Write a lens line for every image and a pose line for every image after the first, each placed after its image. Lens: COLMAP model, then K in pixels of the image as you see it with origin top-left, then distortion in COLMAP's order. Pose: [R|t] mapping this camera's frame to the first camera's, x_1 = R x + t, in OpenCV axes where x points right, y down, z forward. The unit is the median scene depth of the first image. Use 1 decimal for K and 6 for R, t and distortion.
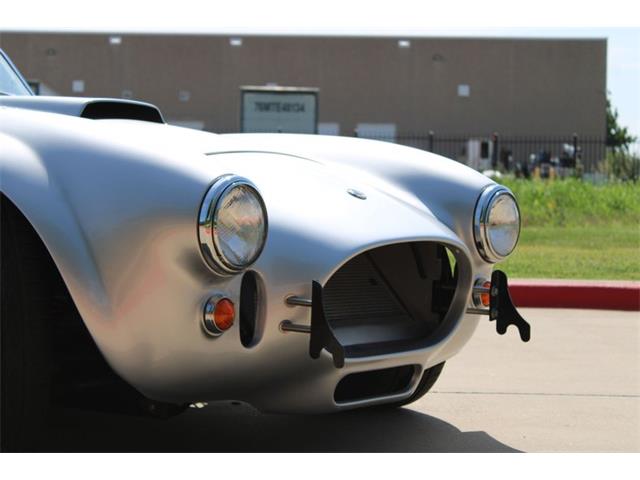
lens RADIAL K [[1579.3, 0, 320.0], [0, 1579.3, 240.0], [0, 0, 1]] dist [0.022424, -0.079471]
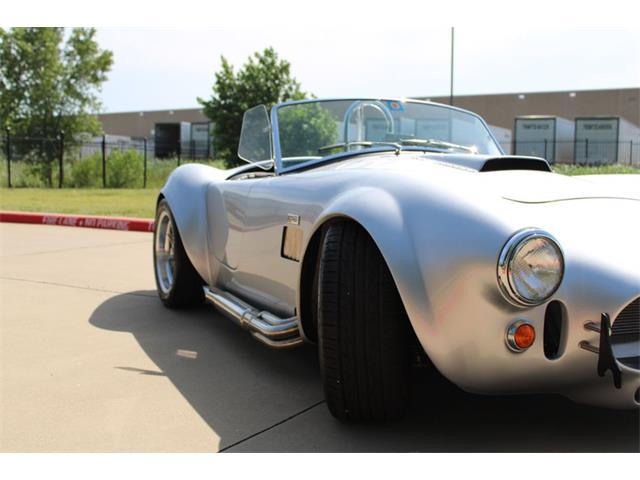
lens RADIAL K [[790.7, 0, 320.0], [0, 790.7, 240.0], [0, 0, 1]] dist [-0.068884, 0.052321]
pose [[0.843183, 0.038943, -0.536214, 0.135666], [-0.008260, 0.998194, 0.059506, -0.065956], [0.537563, -0.045746, 0.841982, 0.367776]]
